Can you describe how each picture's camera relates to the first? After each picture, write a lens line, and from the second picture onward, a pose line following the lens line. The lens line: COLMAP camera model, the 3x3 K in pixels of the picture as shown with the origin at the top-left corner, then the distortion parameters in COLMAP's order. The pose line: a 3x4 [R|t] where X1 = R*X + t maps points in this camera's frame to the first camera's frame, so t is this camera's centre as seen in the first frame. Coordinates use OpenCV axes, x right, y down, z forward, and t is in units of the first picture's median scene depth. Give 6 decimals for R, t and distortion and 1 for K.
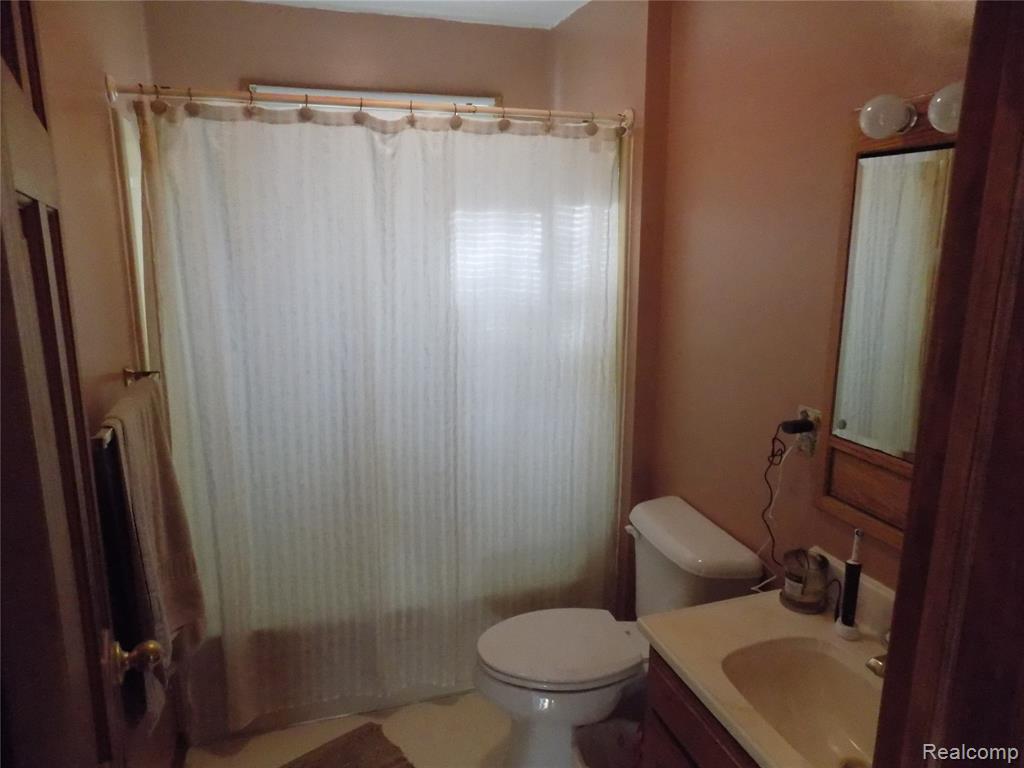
lens RADIAL K [[689.3, 0, 515.8], [0, 689.3, 383.2], [0, 0, 1]] dist [-0.058159, 0.052594]
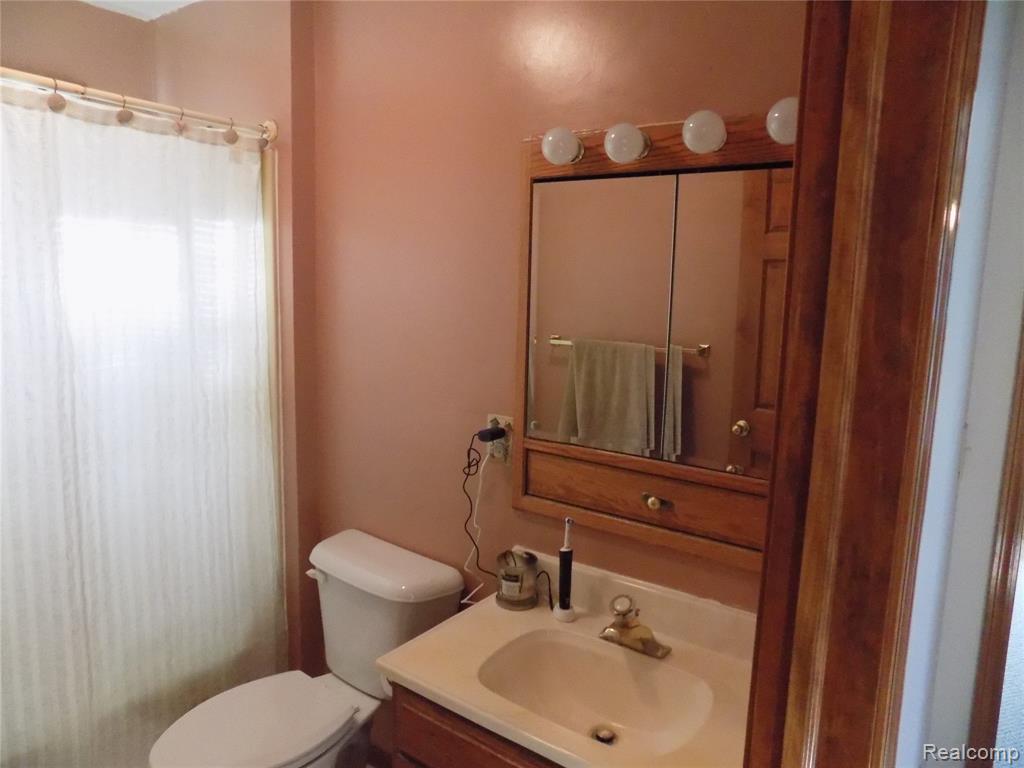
lens RADIAL K [[689.3, 0, 520.9], [0, 689.3, 381.0], [0, 0, 1]] dist [-0.058159, 0.052594]
pose [[0.815452, -0.067016, 0.574932, -0.119564], [0.103934, 0.994084, -0.031540, 0.016074], [-0.569417, 0.085474, 0.817593, 0.084187]]
